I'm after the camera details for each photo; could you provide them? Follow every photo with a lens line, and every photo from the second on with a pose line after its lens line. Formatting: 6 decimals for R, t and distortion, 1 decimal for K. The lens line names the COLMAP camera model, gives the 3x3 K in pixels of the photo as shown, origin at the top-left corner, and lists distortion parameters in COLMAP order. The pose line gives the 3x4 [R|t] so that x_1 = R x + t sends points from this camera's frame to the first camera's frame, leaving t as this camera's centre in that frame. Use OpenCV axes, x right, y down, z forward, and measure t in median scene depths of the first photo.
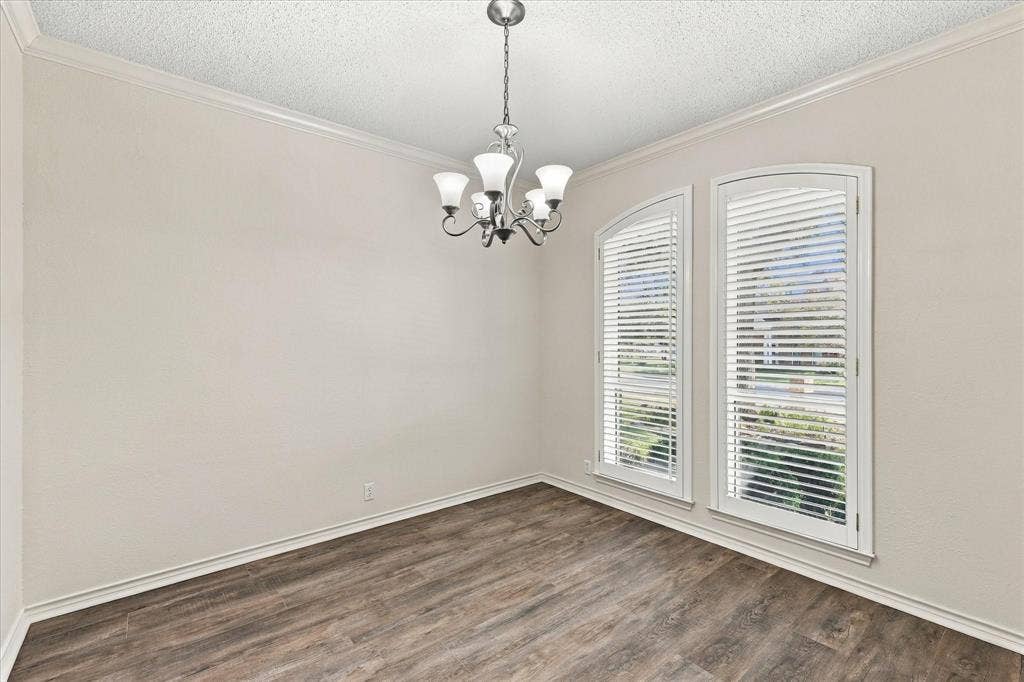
lens RADIAL K [[451.2, 0, 515.7], [0, 451.2, 342.8], [0, 0, 1]] dist [0.001037, -0.000231]
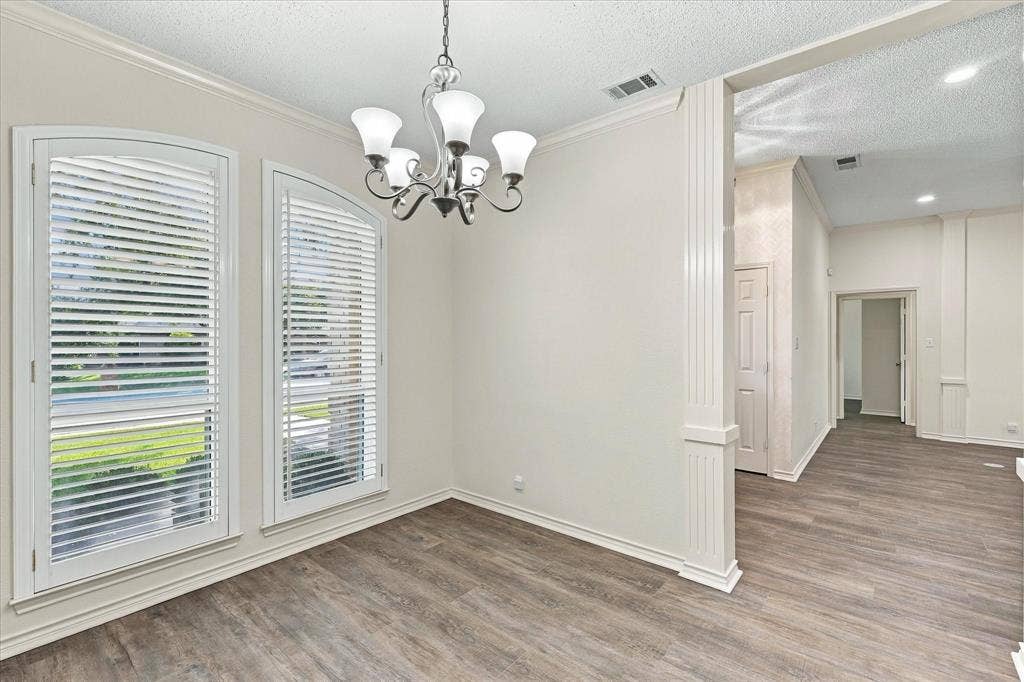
lens RADIAL K [[451.2, 0, 515.7], [0, 451.2, 342.8], [0, 0, 1]] dist [0.001037, -0.000231]
pose [[-0.197704, -0.012670, 0.980180, -0.615408], [-0.000624, 0.999918, 0.012799, -0.012429], [-0.980262, 0.001918, -0.197696, 0.782148]]
